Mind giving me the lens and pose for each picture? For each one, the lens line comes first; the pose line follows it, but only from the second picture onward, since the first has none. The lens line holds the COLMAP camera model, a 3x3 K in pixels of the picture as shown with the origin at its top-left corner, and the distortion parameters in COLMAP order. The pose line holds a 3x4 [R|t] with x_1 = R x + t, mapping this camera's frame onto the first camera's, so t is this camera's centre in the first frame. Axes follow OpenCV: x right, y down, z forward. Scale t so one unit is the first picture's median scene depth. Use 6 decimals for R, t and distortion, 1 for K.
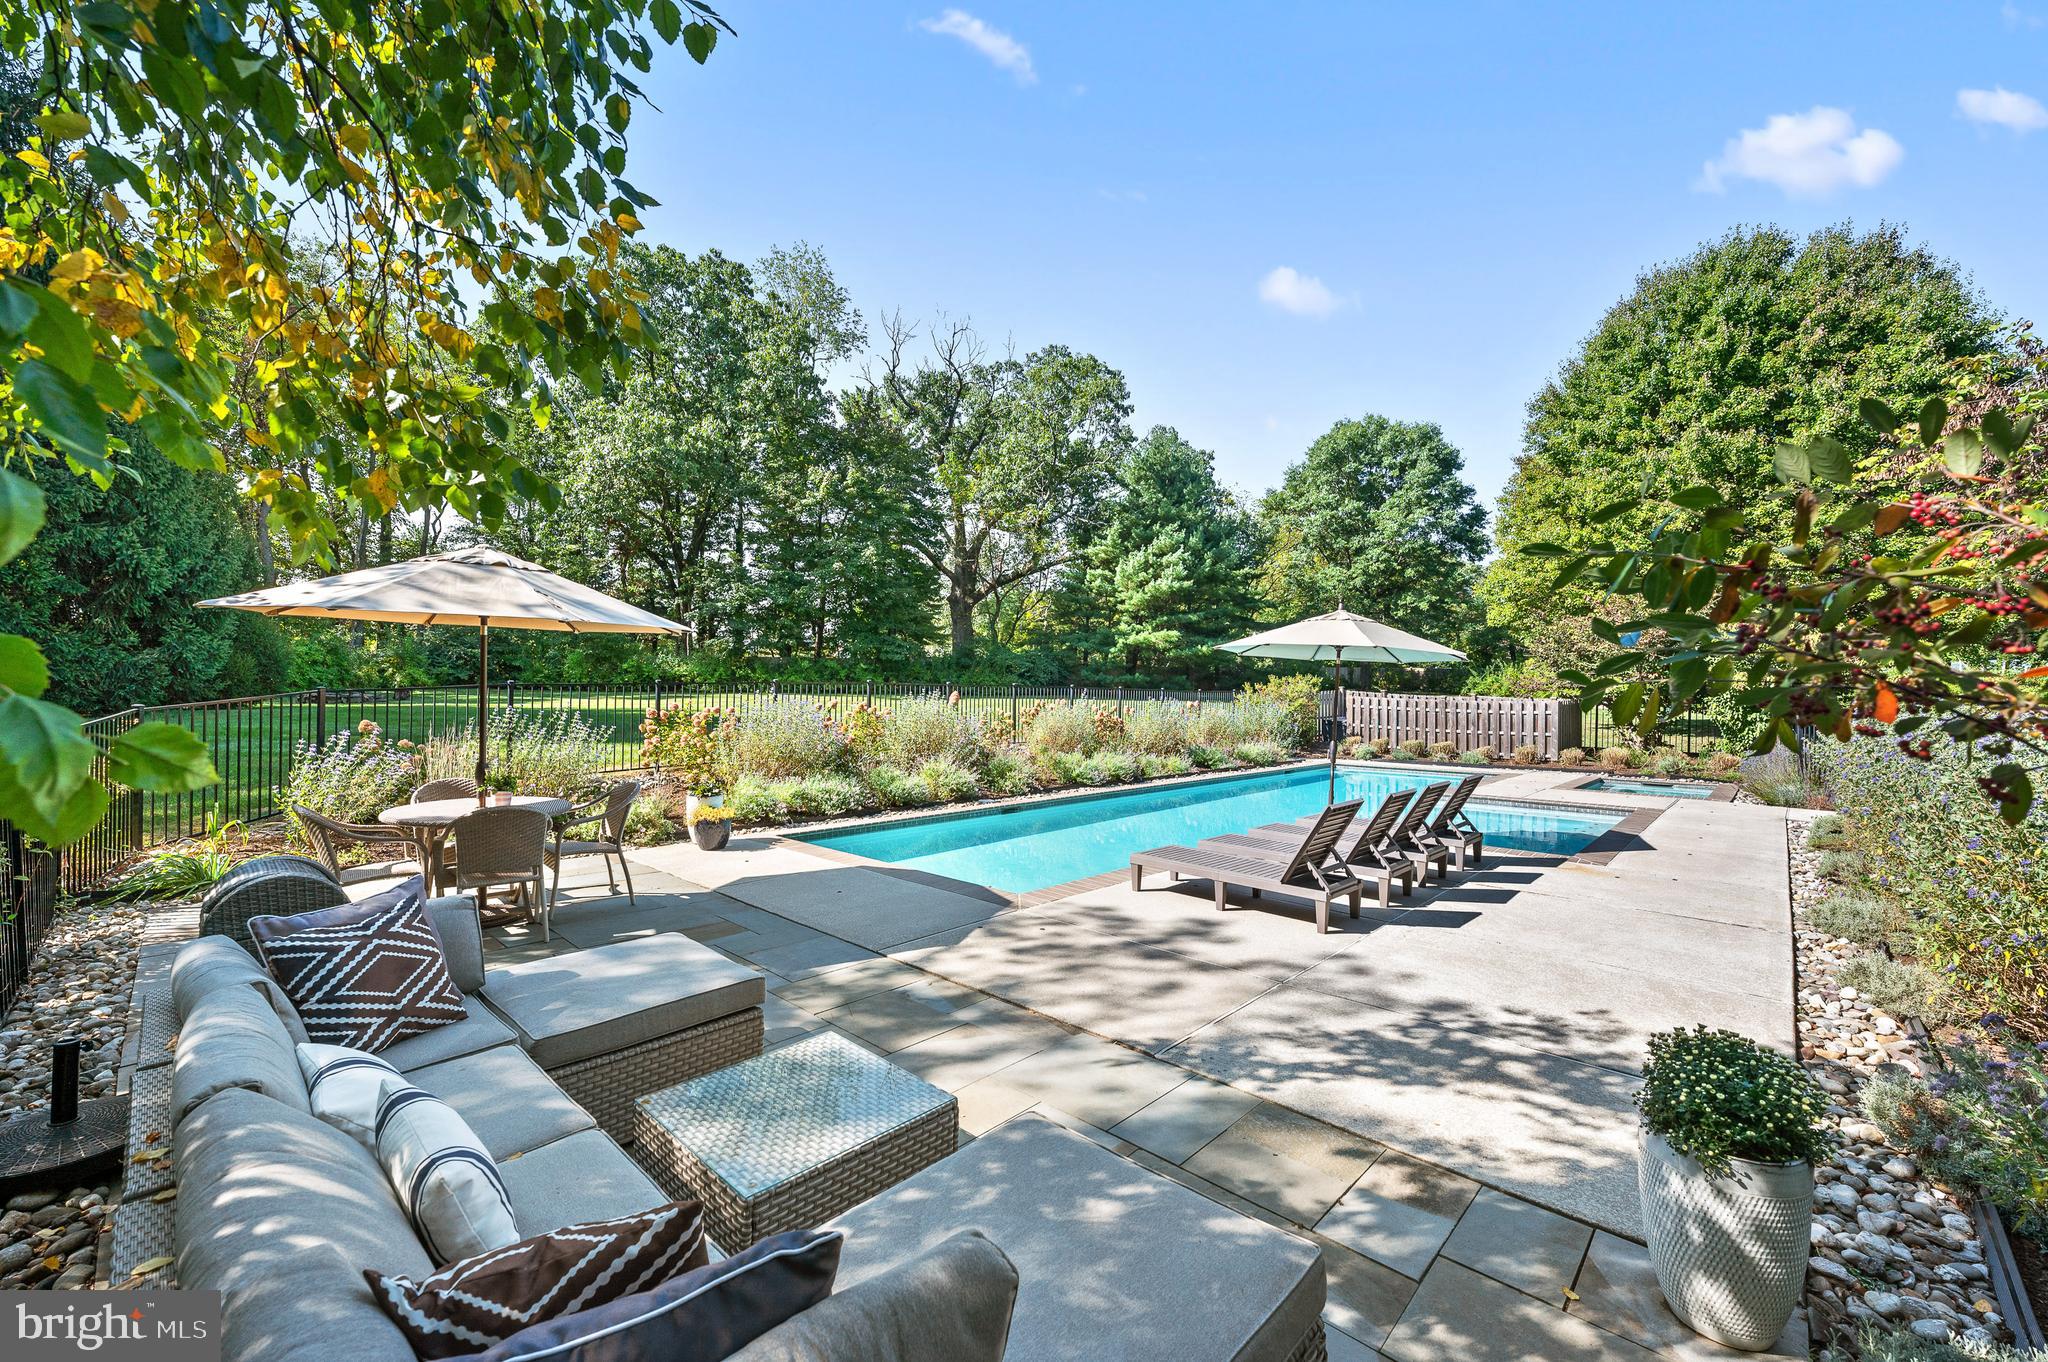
lens RADIAL K [[825.0, 0, 1025.5], [0, 825.0, 687.1], [0, 0, 1]] dist [0.000072, 0.000000]
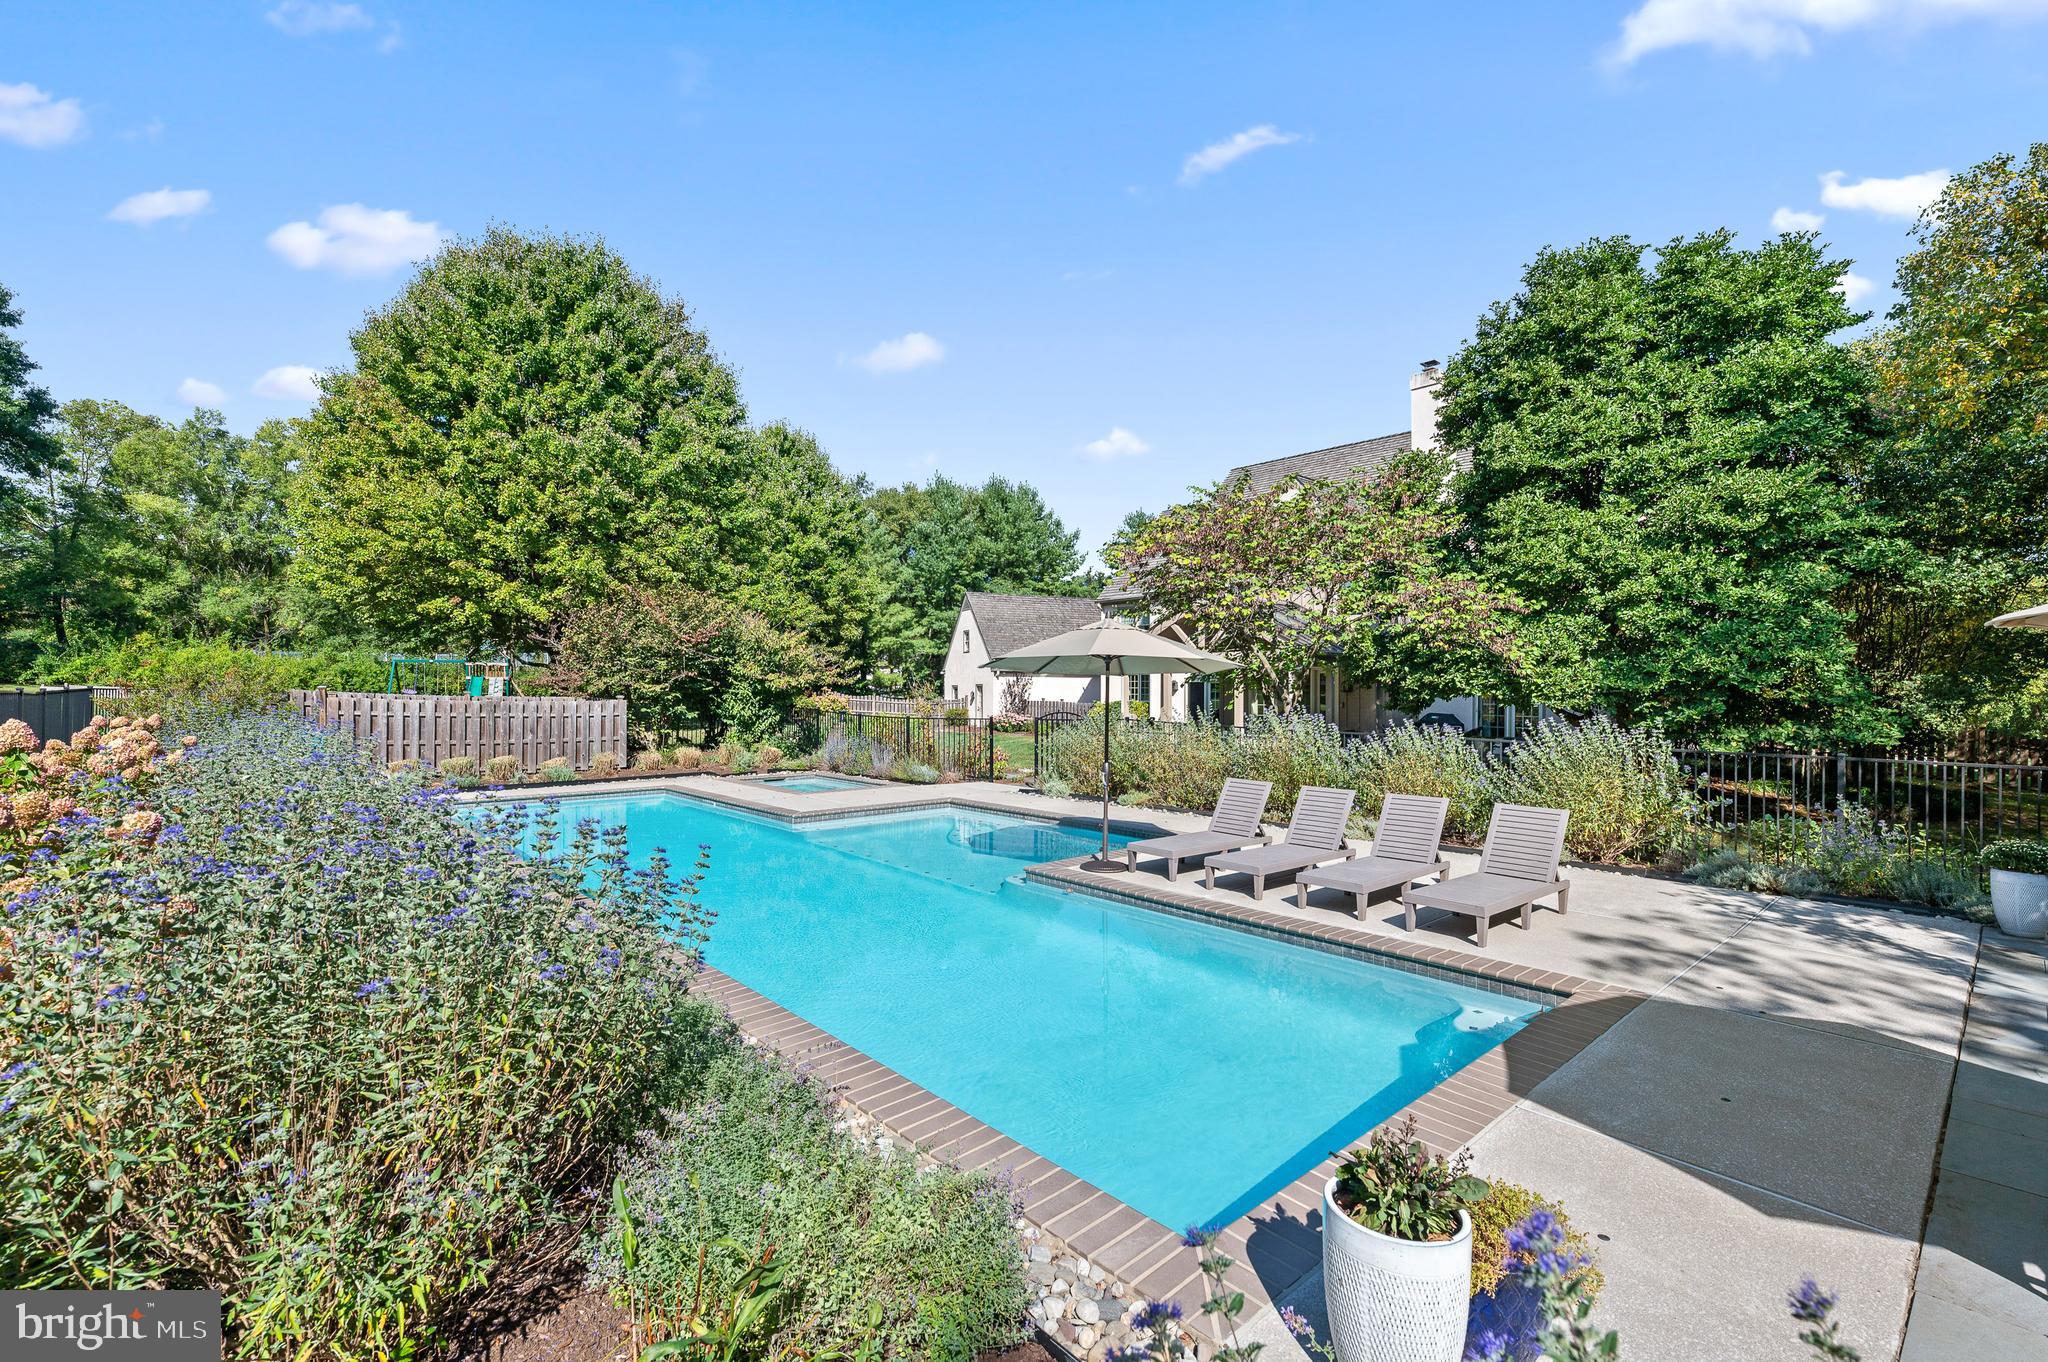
lens RADIAL K [[912.2, 0, 1025.0], [0, 912.2, 680.1], [0, 0, 1]] dist [-0.001434, -0.000221]
pose [[0.082982, -0.003242, 0.996546, -1.023668], [-0.010742, 0.999934, 0.004147, -0.044192], [-0.996493, -0.011049, 0.082942, 1.647956]]
